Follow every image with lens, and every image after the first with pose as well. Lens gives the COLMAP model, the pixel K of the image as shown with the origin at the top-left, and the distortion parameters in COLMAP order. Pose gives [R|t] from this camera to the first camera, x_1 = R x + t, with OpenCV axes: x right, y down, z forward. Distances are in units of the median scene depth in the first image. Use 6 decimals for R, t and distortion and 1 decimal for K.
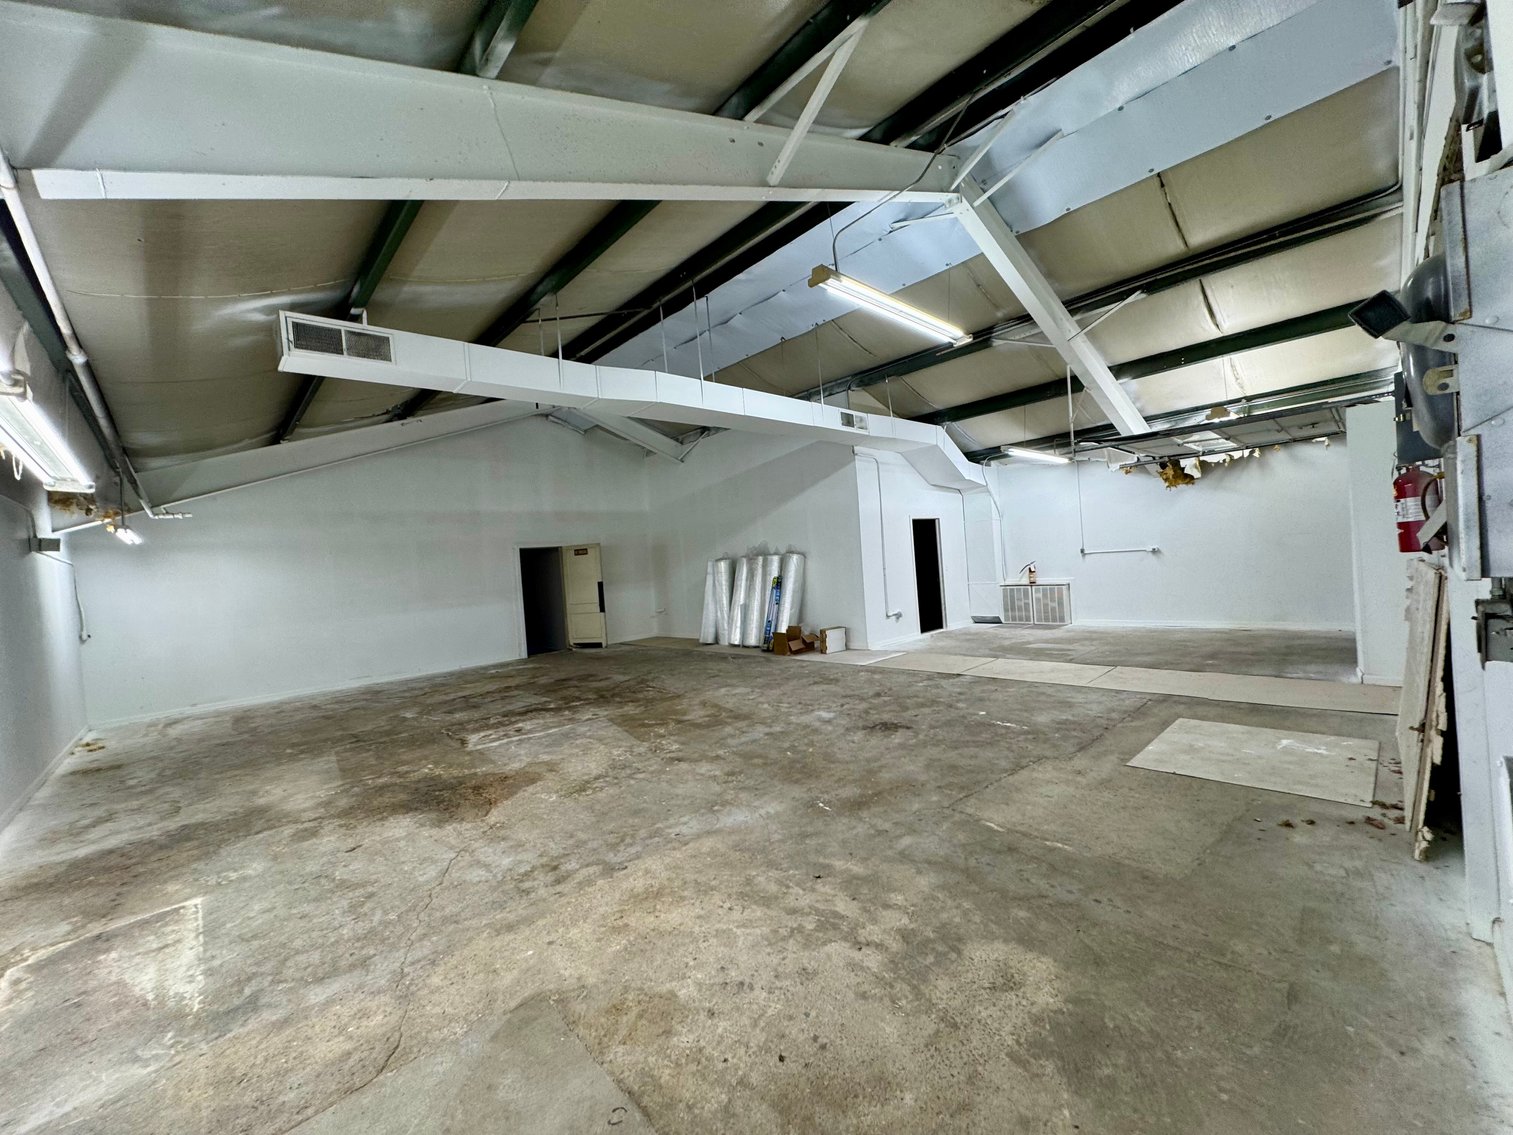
lens RADIAL K [[601.0, 0, 751.9], [0, 601.0, 568.2], [0, 0, 1]] dist [-0.001569, -0.000175]
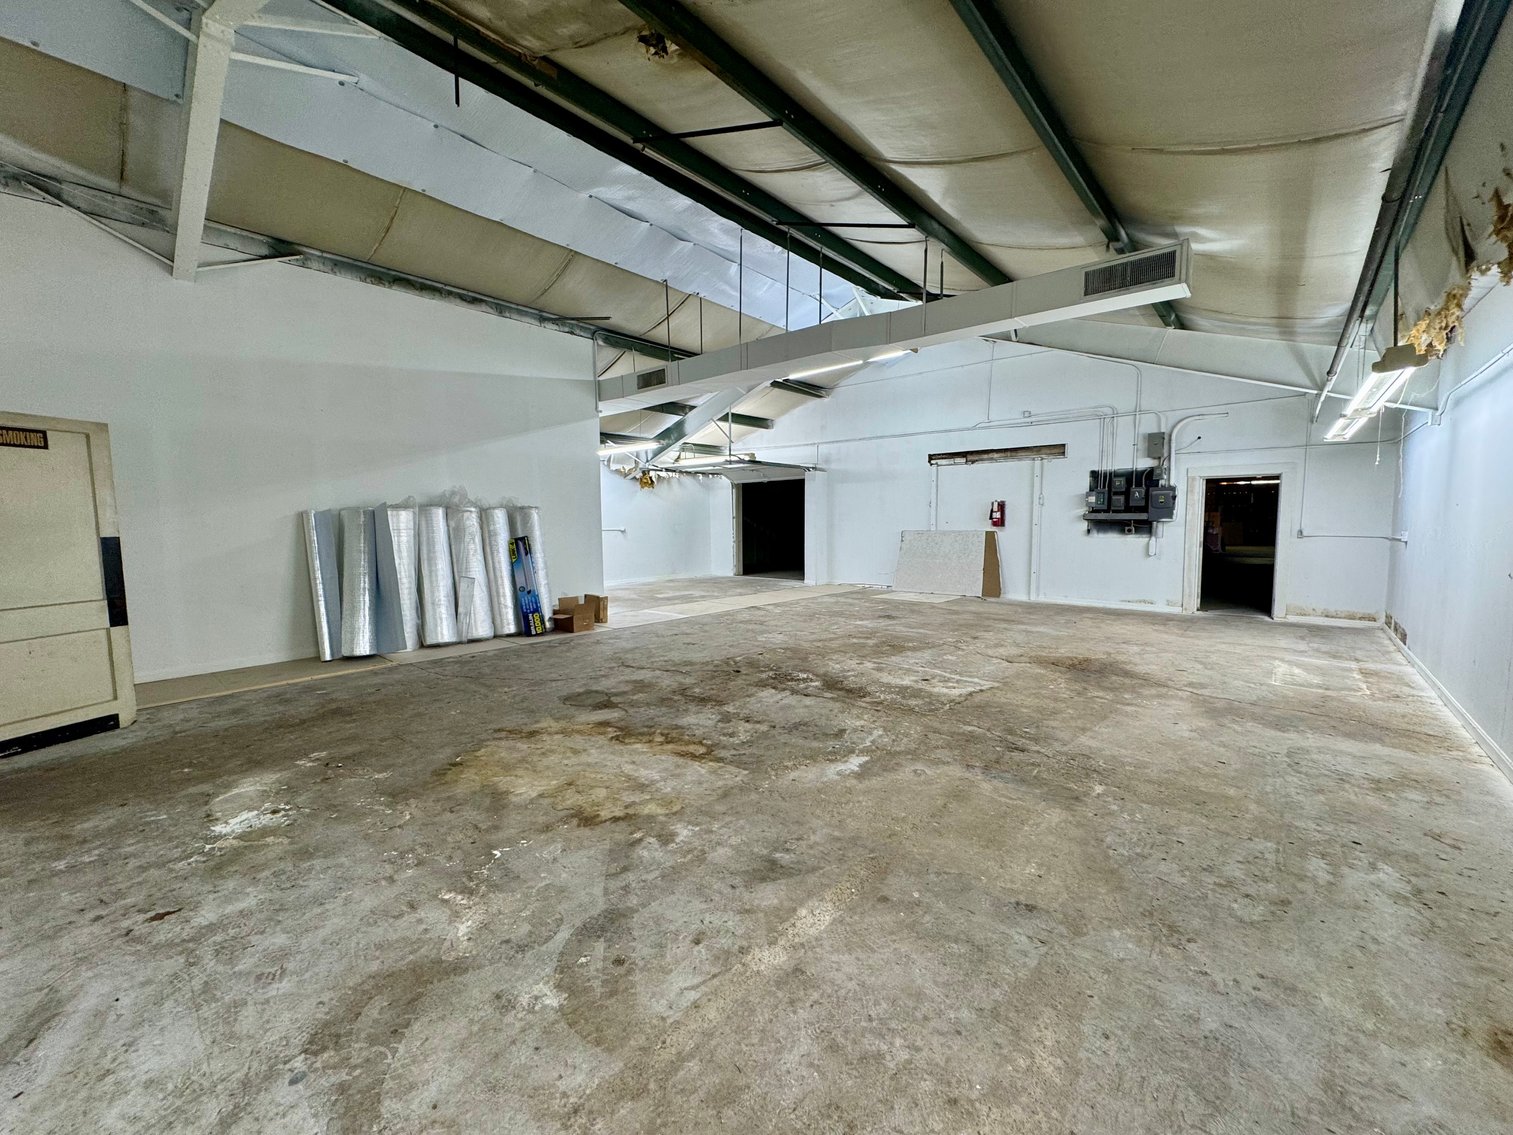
lens RADIAL K [[601.0, 0, 751.9], [0, 601.0, 572.6], [0, 0, 1]] dist [-0.001569, -0.000175]
pose [[-0.079075, -0.012712, 0.996788, -0.910690], [0.020992, 0.999676, 0.014414, 0.064497], [-0.996648, 0.022065, -0.078782, 0.951738]]
